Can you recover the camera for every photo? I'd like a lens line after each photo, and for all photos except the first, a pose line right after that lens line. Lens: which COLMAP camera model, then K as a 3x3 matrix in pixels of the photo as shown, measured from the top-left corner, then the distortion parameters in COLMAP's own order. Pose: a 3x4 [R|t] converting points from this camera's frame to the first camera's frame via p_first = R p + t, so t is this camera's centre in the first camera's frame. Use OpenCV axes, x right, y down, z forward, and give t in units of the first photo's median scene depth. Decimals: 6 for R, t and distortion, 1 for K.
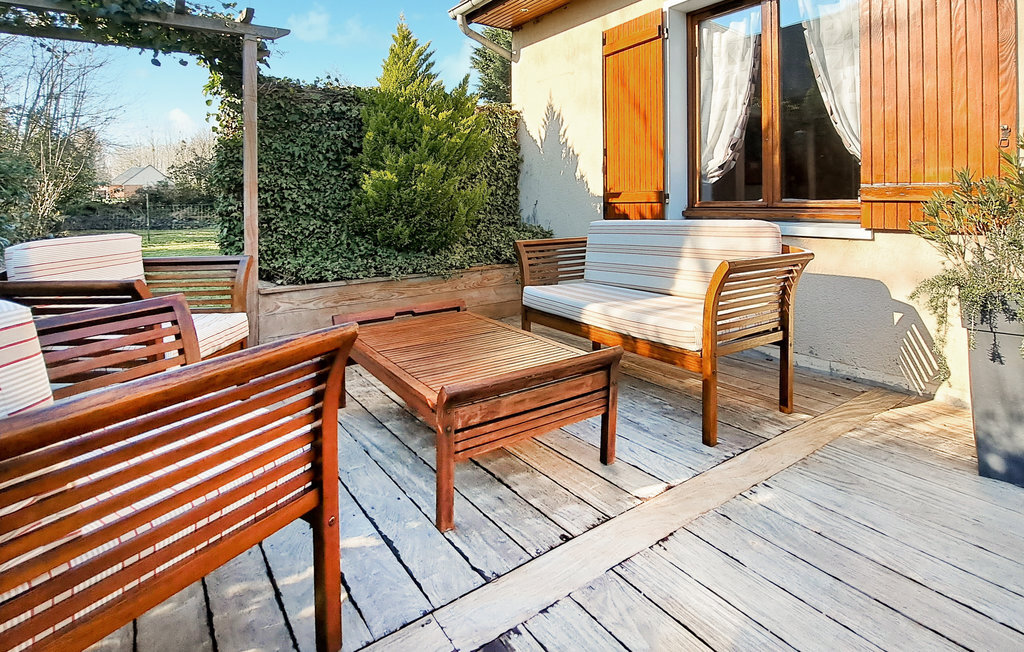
lens RADIAL K [[505.6, 0, 489.2], [0, 505.6, 210.2], [0, 0, 1]] dist [-0.001140, 0.000011]
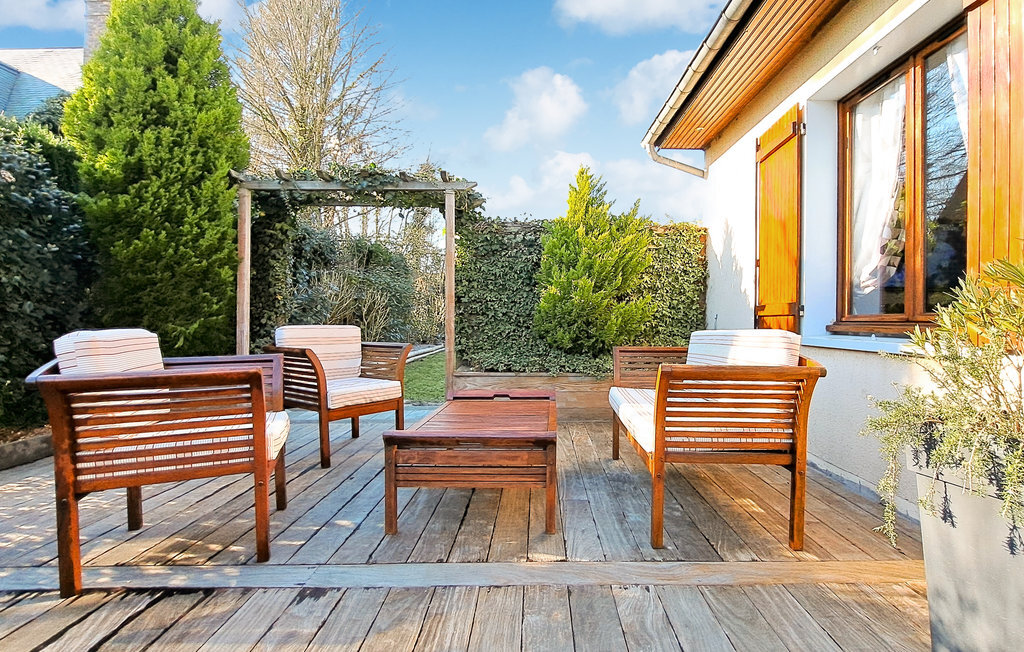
lens RADIAL K [[455.5, 0, 540.5], [0, 455.5, 328.4], [0, 0, 1]] dist [-0.000641, -0.000059]
pose [[0.850548, 0.033091, -0.524855, 0.342730], [-0.033094, 0.999408, 0.009382, 0.014399], [0.524854, 0.009390, 0.851140, 0.052074]]
